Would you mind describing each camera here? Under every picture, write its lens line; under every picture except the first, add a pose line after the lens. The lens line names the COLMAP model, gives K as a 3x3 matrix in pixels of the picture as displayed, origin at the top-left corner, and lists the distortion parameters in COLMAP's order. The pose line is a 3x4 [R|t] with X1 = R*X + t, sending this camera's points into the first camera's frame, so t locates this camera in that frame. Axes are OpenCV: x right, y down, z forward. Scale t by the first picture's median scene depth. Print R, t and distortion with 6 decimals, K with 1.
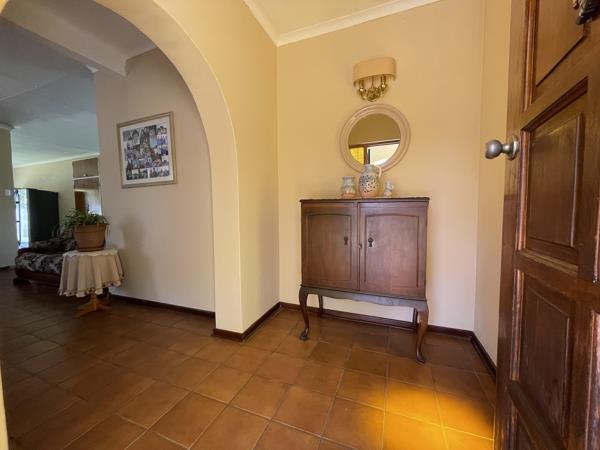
lens RADIAL K [[244.3, 0, 299.8], [0, 244.3, 223.8], [0, 0, 1]] dist [-0.001337, 0.000133]
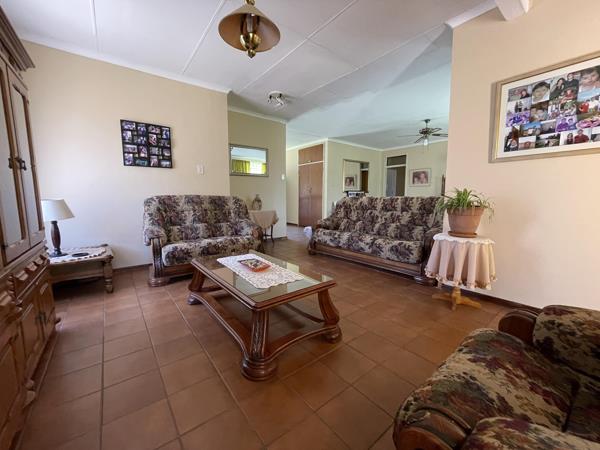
lens RADIAL K [[244.3, 0, 299.4], [0, 244.3, 223.2], [0, 0, 1]] dist [-0.001337, 0.000133]
pose [[0.869062, 0.070344, -0.489677, -0.906627], [-0.042192, 0.996772, 0.068309, 0.028048], [0.492901, -0.038704, 0.869224, -0.036176]]
